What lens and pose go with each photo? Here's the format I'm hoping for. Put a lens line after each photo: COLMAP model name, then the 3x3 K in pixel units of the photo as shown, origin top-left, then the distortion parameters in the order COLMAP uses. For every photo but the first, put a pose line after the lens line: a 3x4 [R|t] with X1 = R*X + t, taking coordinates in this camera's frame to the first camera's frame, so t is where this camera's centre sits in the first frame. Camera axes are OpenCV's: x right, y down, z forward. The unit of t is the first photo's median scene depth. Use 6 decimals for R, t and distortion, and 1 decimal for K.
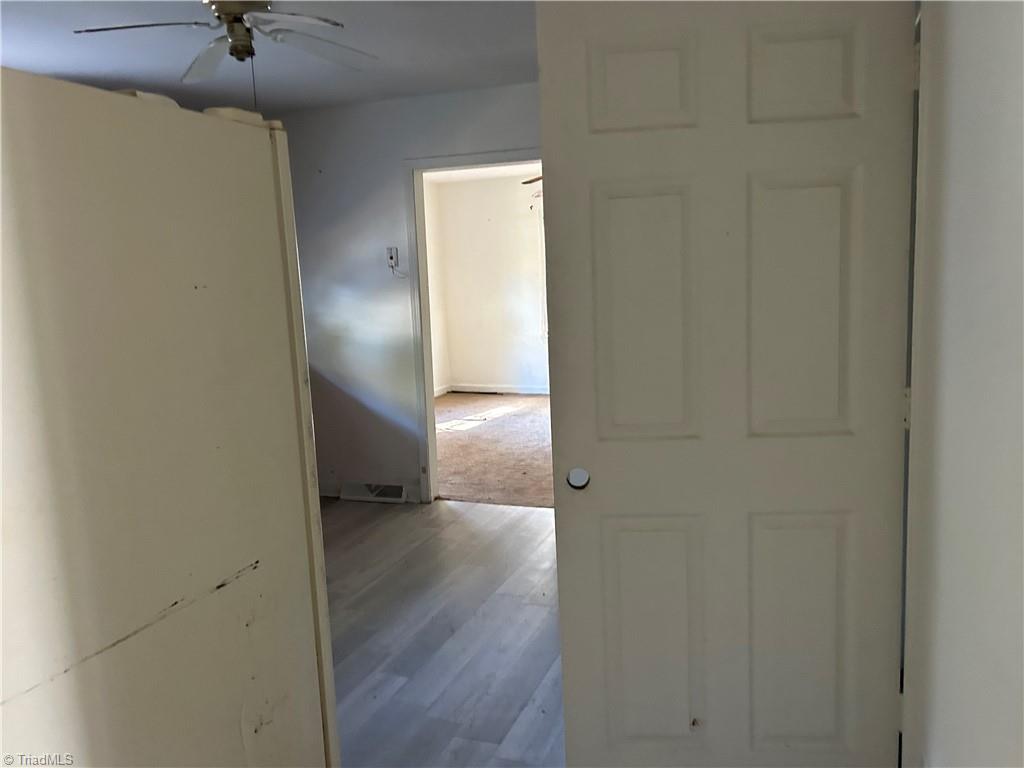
lens RADIAL K [[771.8, 0, 515.1], [0, 771.8, 382.2], [0, 0, 1]] dist [0.025796, -0.030004]
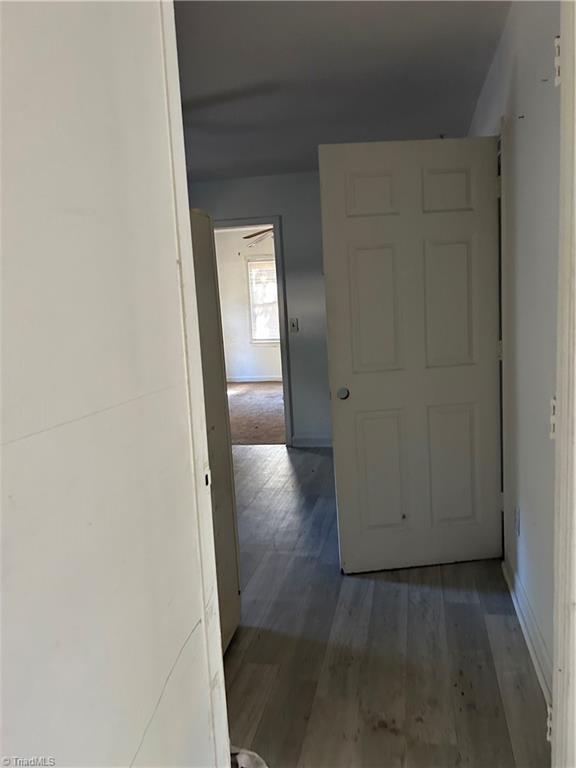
lens RADIAL K [[578.8, 0, 285.5], [0, 578.8, 384.0], [0, 0, 1]] dist [0.025796, -0.030004]
pose [[0.989137, -0.037997, 0.141998, -0.274351], [0.038031, 0.999273, 0.002480, 0.093328], [-0.141989, 0.002947, 0.989864, -0.435528]]
